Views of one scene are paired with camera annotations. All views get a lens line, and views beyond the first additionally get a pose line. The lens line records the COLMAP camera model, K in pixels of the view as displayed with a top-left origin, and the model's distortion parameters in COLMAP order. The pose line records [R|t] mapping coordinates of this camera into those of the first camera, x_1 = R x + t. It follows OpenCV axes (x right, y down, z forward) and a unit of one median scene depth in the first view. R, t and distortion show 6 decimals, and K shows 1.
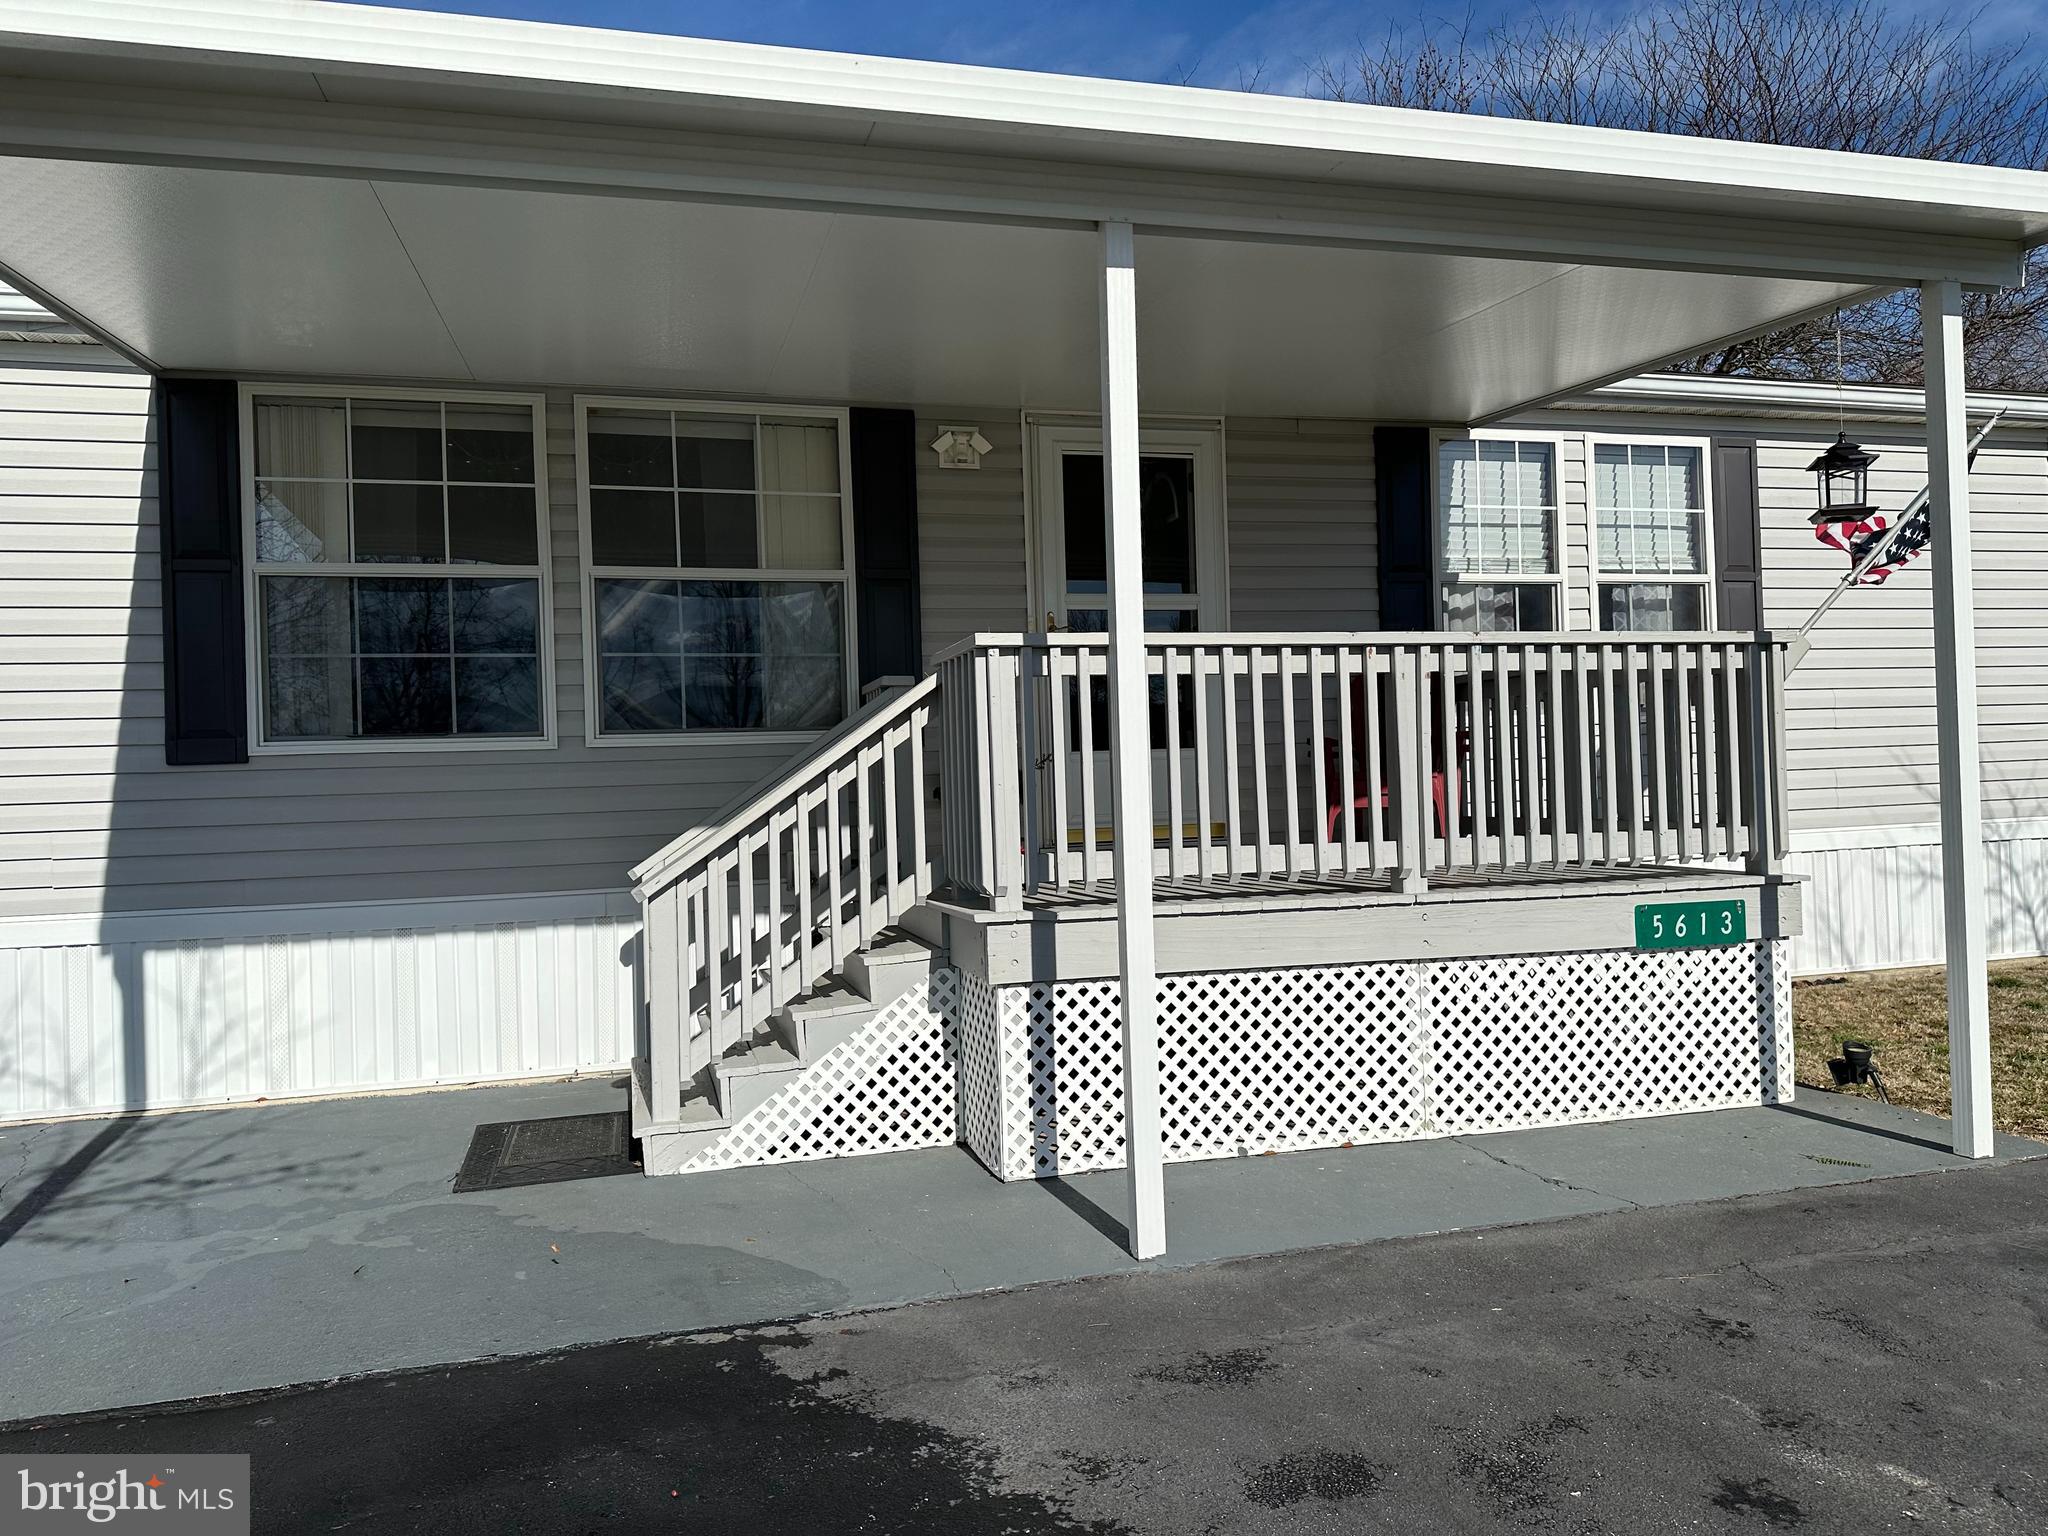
lens RADIAL K [[1444.6, 0, 1035.4], [0, 1444.6, 767.8], [0, 0, 1]] dist [0.042813, -0.055988]
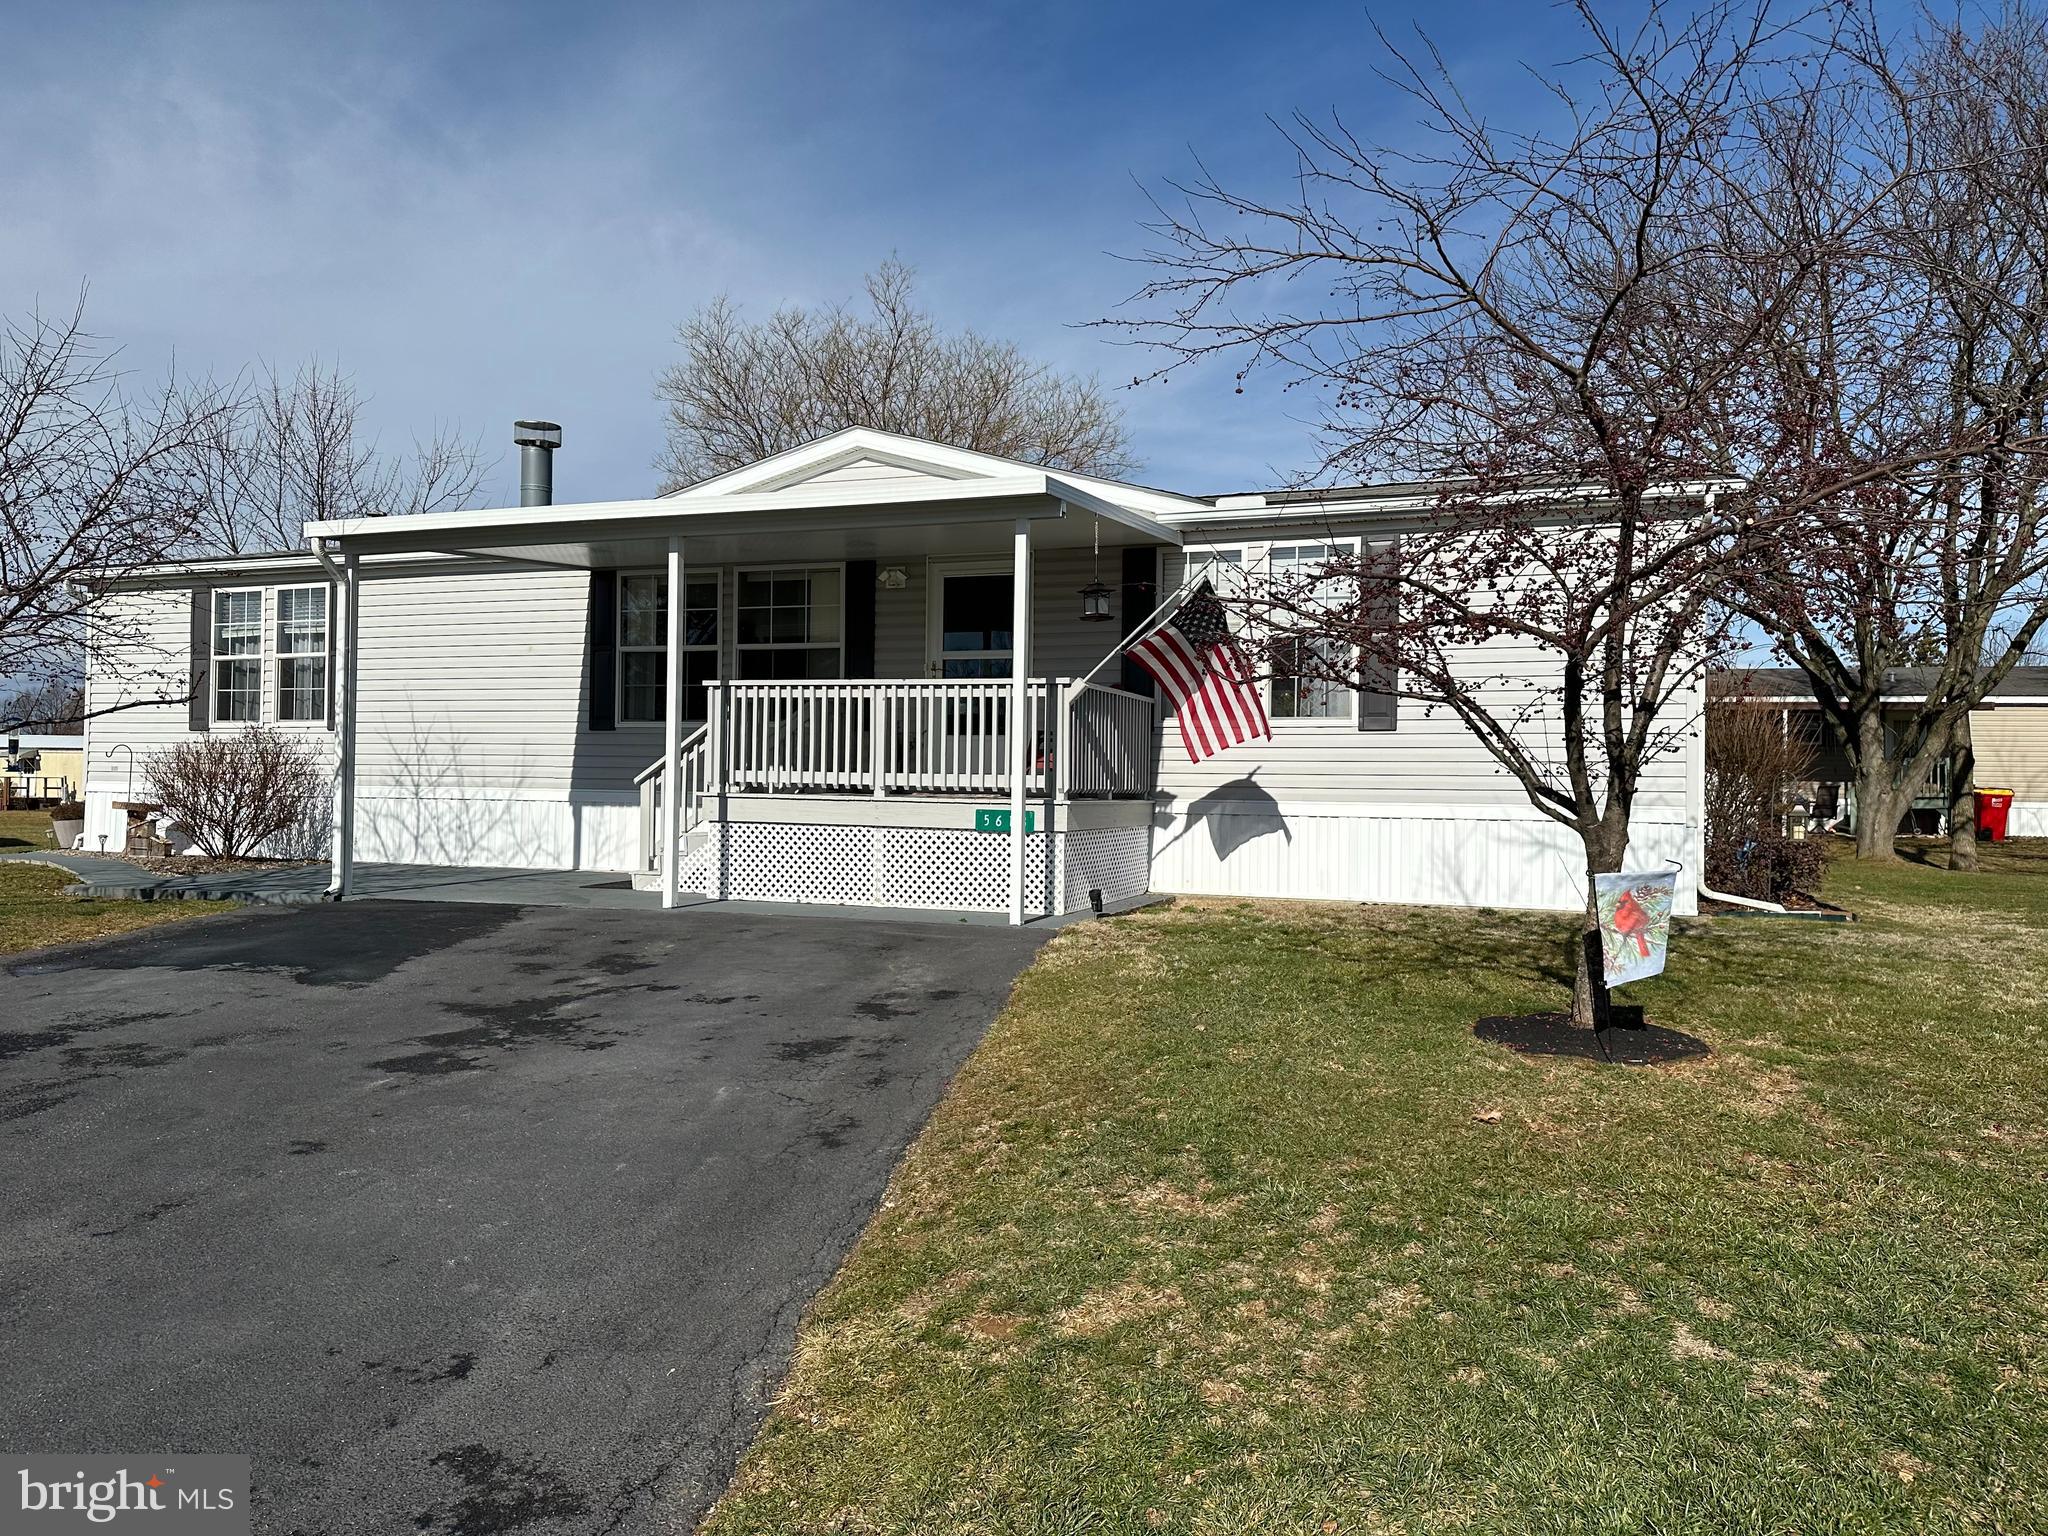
lens RADIAL K [[1444.6, 0, 1023.4], [0, 1444.6, 762.3], [0, 0, 1]] dist [0.042813, -0.055988]
pose [[0.805732, 0.033367, -0.591339, 1.427236], [-0.036788, 0.999303, 0.006260, 0.010210], [0.591136, 0.016710, 0.806399, -0.532453]]
